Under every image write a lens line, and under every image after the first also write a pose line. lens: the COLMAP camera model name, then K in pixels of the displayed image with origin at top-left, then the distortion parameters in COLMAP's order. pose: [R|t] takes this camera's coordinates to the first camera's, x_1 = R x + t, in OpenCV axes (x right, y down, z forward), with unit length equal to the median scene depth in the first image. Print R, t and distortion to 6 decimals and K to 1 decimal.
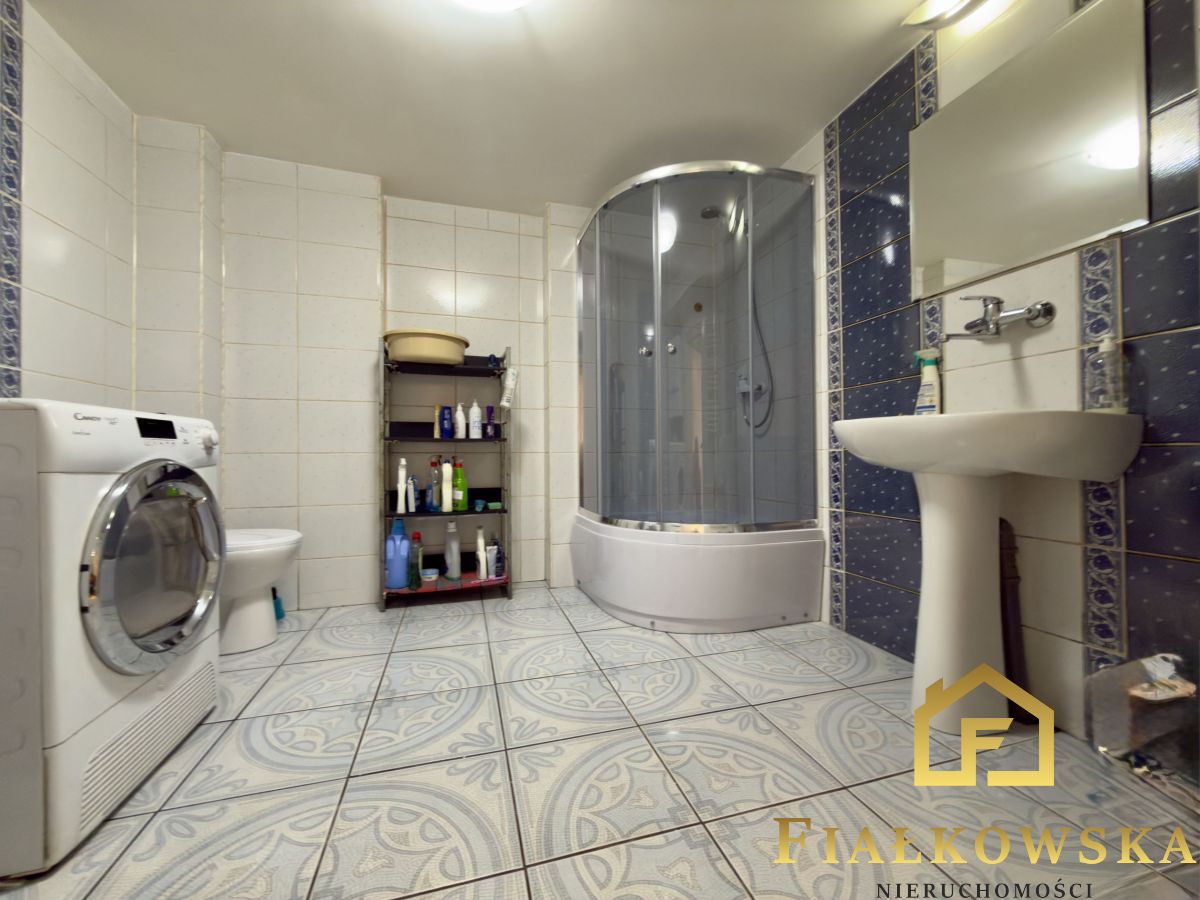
lens RADIAL K [[476.9, 0, 601.1], [0, 476.9, 450.5], [0, 0, 1]] dist [0.000870, 0.000013]
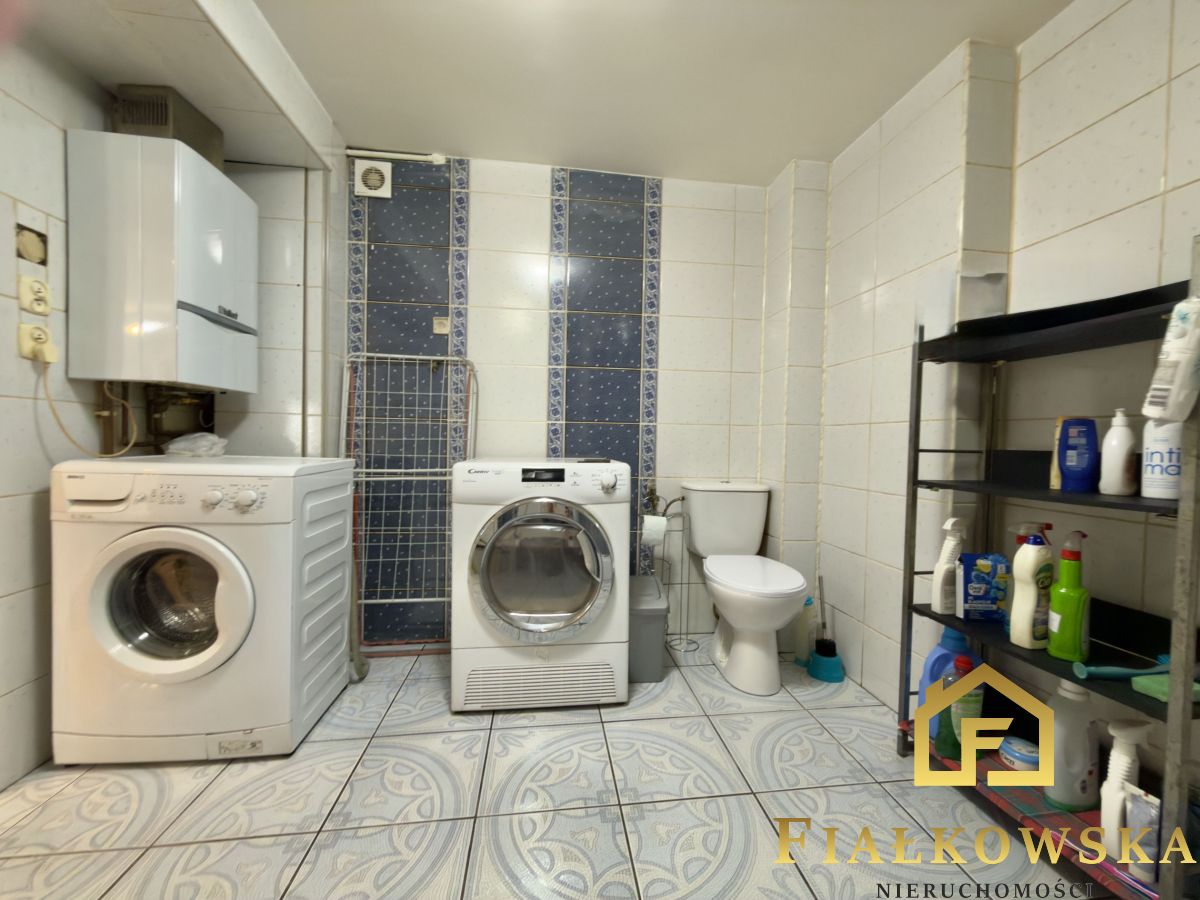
lens RADIAL K [[476.9, 0, 601.4], [0, 476.9, 452.2], [0, 0, 1]] dist [0.000870, 0.000013]
pose [[-0.159633, 0.024591, -0.986870, 0.382935], [-0.008397, 0.999620, 0.026267, -0.132676], [0.987141, 0.012480, -0.159366, 1.211590]]
